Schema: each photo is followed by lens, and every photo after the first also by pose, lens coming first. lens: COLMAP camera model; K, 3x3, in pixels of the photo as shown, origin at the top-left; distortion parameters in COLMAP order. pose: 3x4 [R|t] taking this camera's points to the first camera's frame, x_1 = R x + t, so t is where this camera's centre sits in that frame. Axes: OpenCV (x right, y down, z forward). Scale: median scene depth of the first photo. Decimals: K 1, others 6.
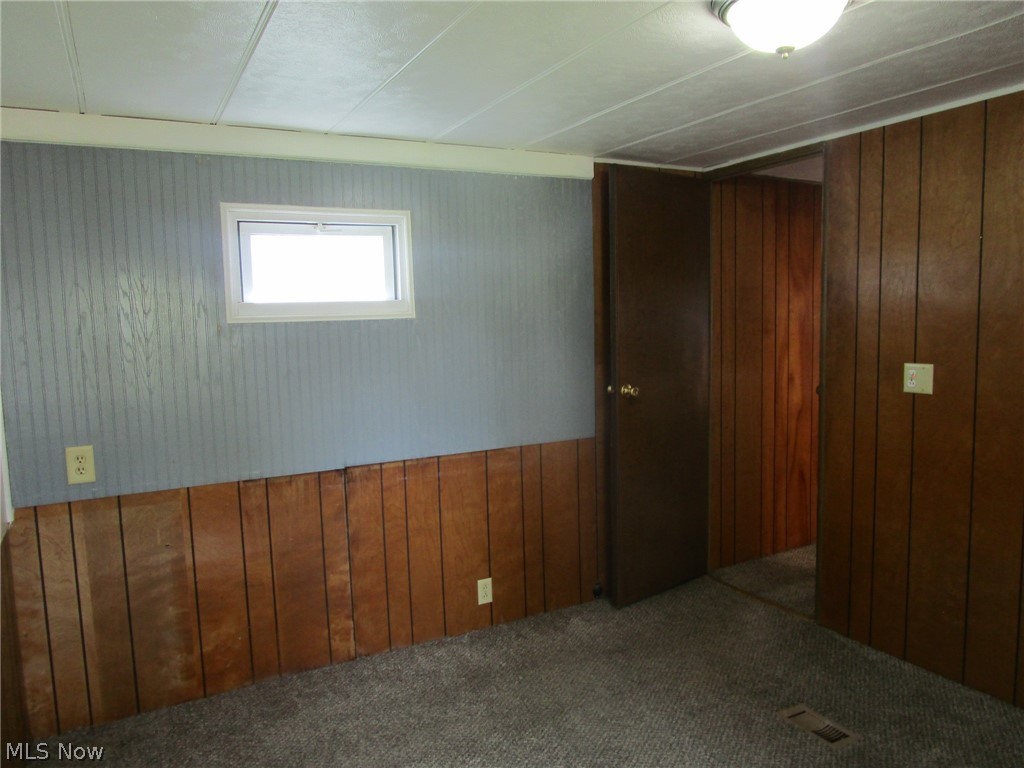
lens RADIAL K [[727.1, 0, 510.0], [0, 727.1, 392.3], [0, 0, 1]] dist [-0.031408, 0.008545]
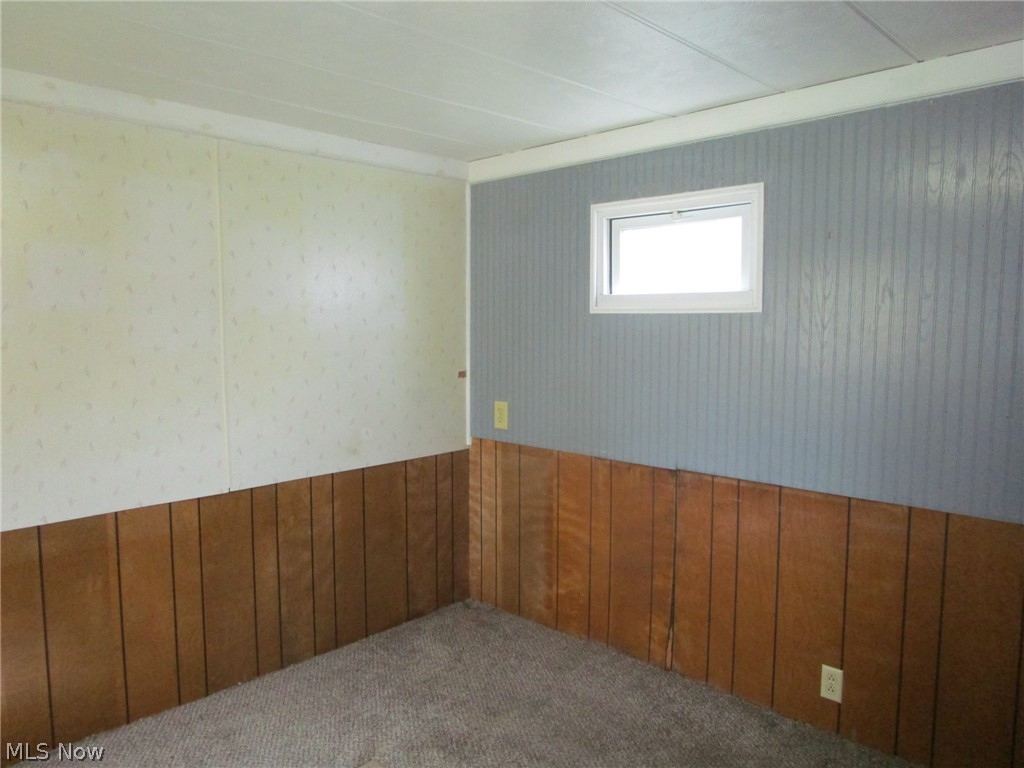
lens RADIAL K [[727.1, 0, 512.7], [0, 727.1, 392.9], [0, 0, 1]] dist [-0.031408, 0.008545]
pose [[0.315286, 0.124679, -0.940771, 0.591848], [-0.104802, 0.989843, 0.096060, -0.064273], [0.943192, 0.068308, 0.325150, 0.493512]]
